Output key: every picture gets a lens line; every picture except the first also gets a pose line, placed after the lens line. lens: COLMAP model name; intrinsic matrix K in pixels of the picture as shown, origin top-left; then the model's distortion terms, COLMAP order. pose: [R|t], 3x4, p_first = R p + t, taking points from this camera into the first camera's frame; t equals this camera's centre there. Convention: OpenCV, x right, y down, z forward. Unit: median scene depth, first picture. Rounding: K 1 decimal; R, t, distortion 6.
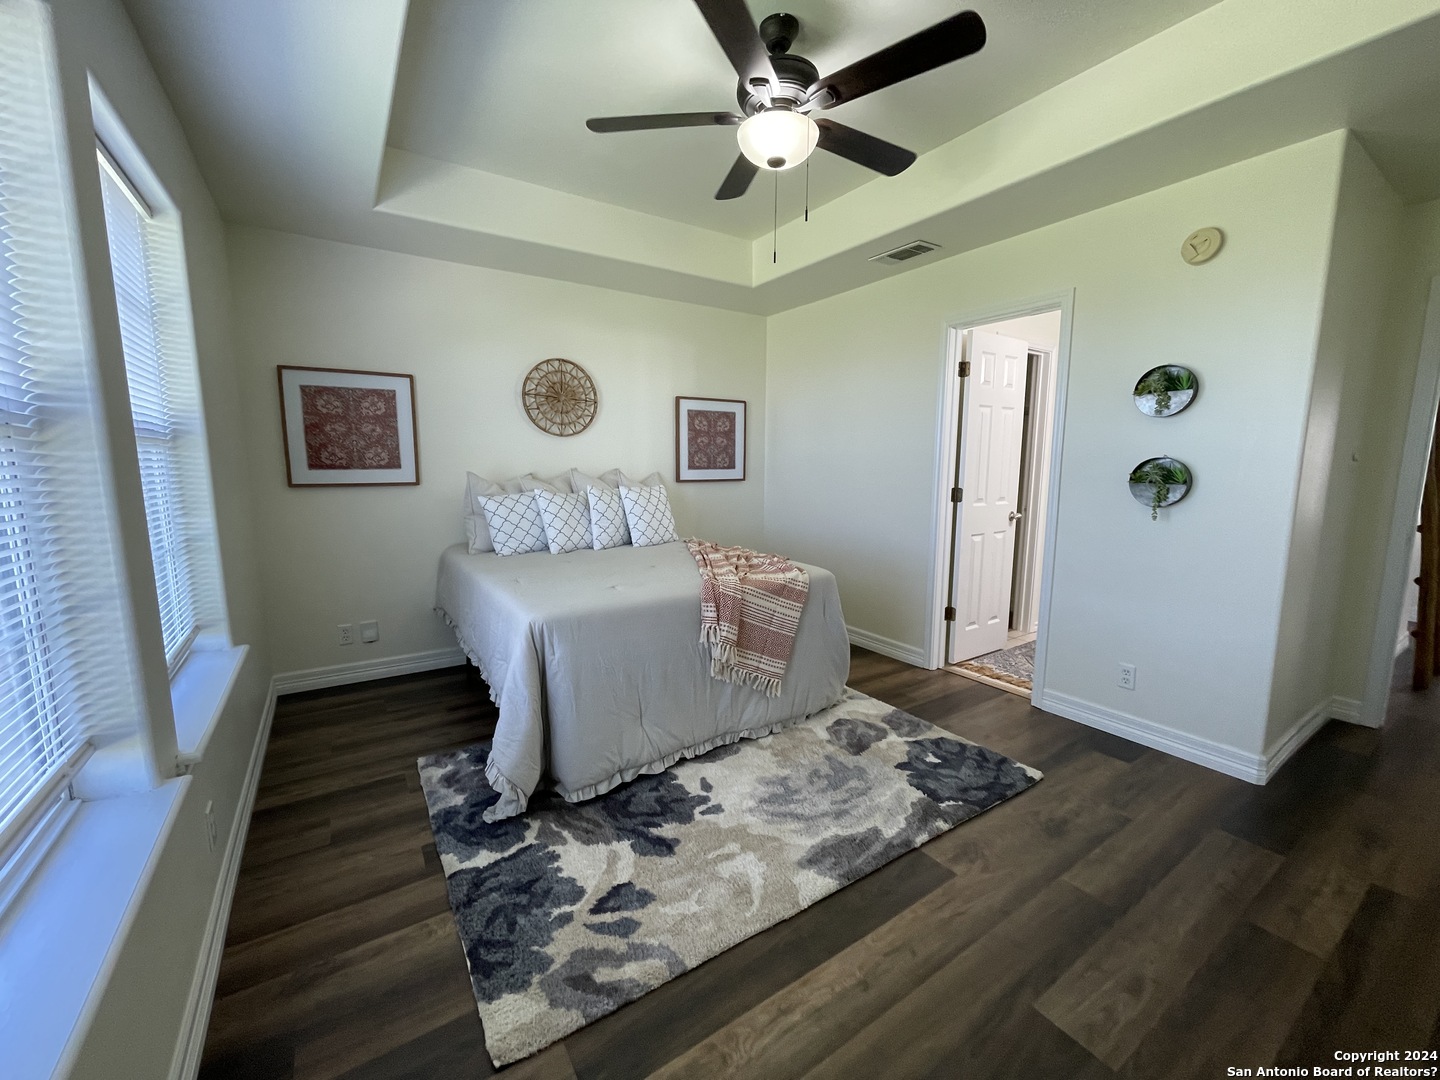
lens RADIAL K [[578.2, 0, 714.3], [0, 578.2, 542.5], [0, 0, 1]] dist [-0.001606, -0.000249]
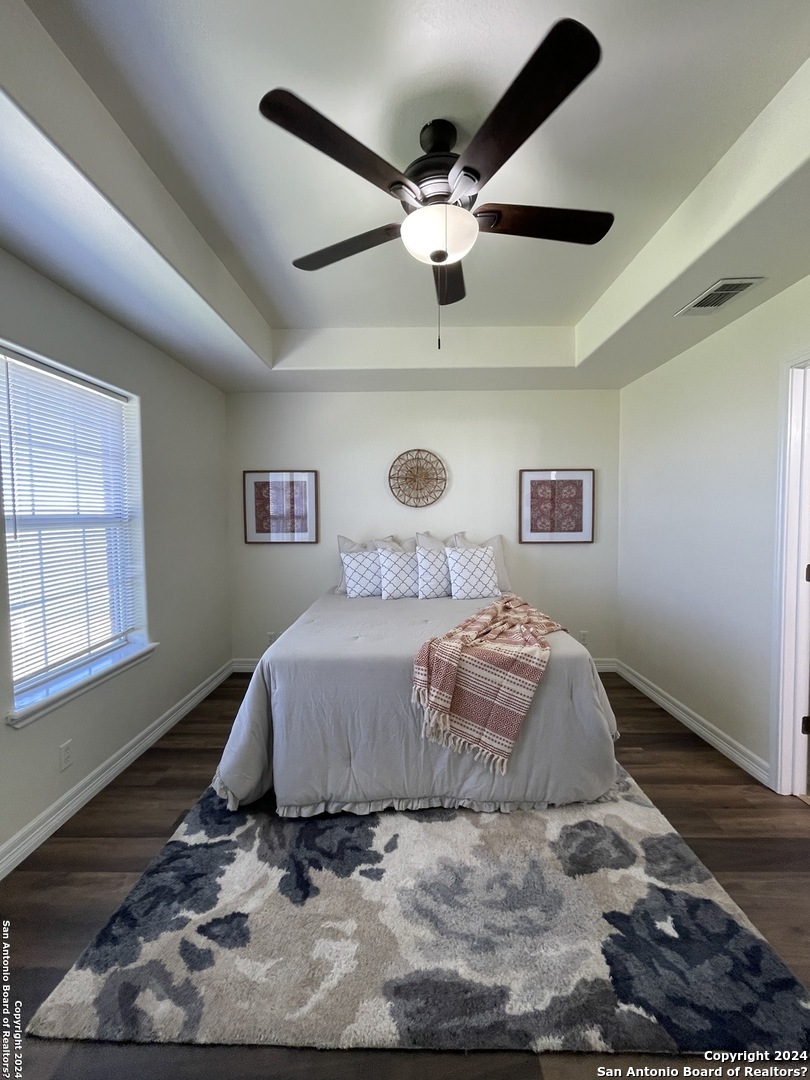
lens RADIAL K [[433.6, 0, 407.0], [0, 433.6, 538.0], [0, 0, 1]] dist [-0.001606, -0.000249]
pose [[0.829656, 0.019608, -0.557930, 0.373721], [-0.068513, 0.995405, -0.066898, -0.069242], [0.554055, 0.093728, 0.827187, 0.270471]]
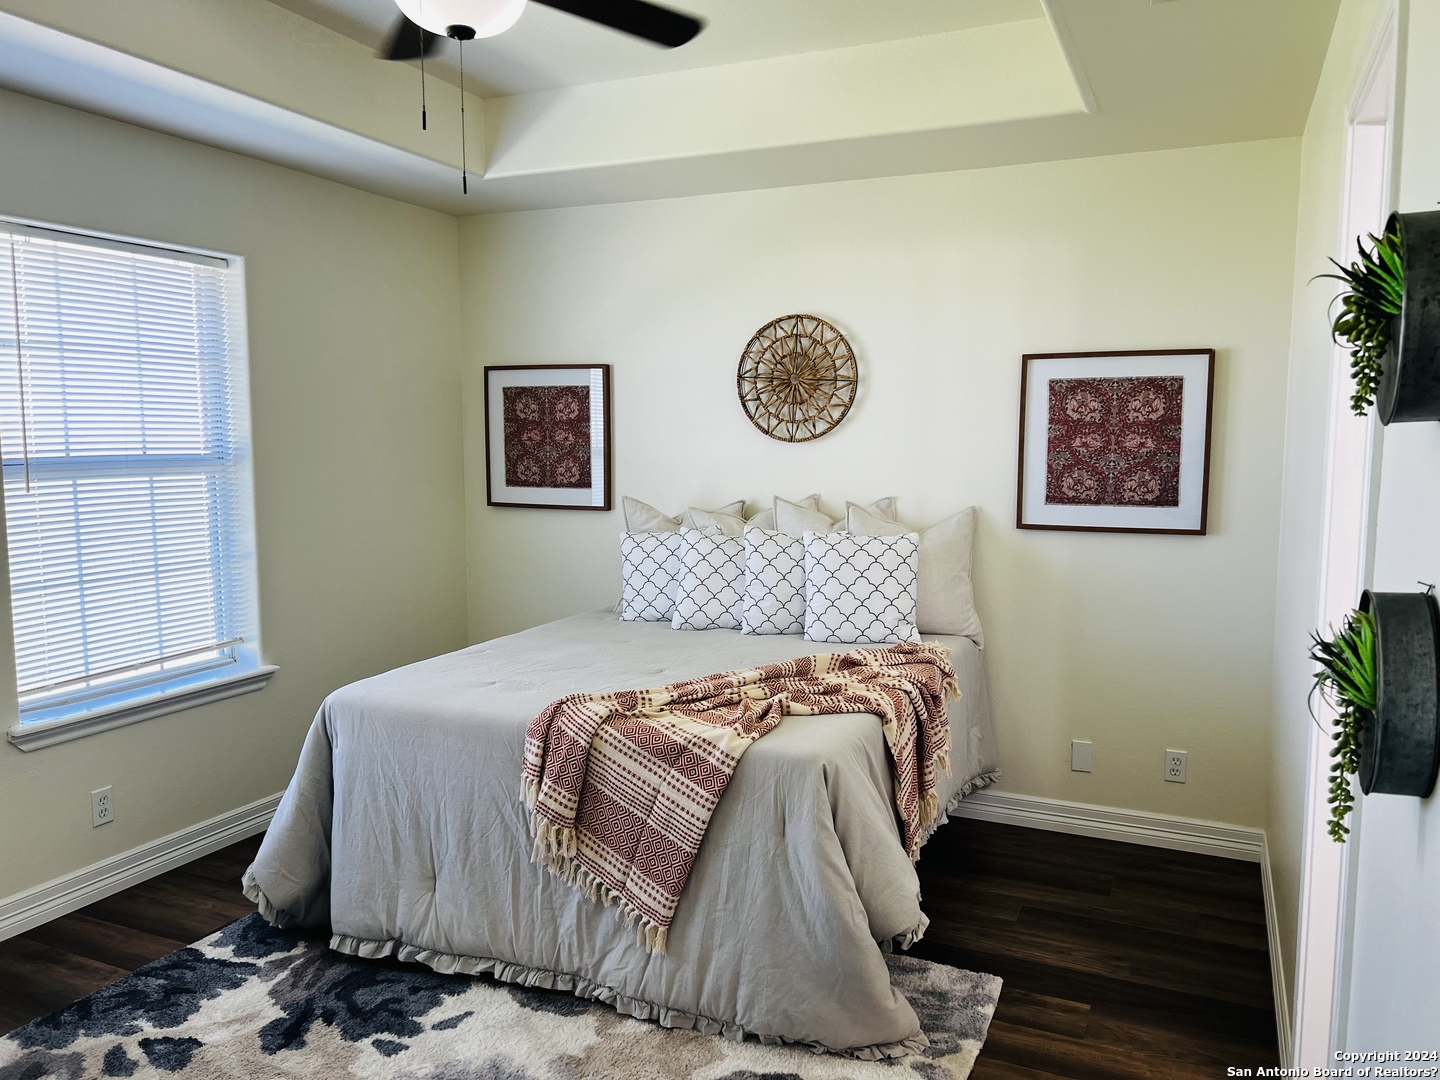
lens RADIAL K [[1079.2, 0, 735.2], [0, 1079.2, 553.0], [0, 0, 1]] dist [0.063318, -0.073253]
pose [[0.540322, 0.090479, -0.836580, 0.942061], [-0.119966, 0.992329, 0.029841, -0.134476], [0.832862, 0.084237, 0.547032, 0.486273]]
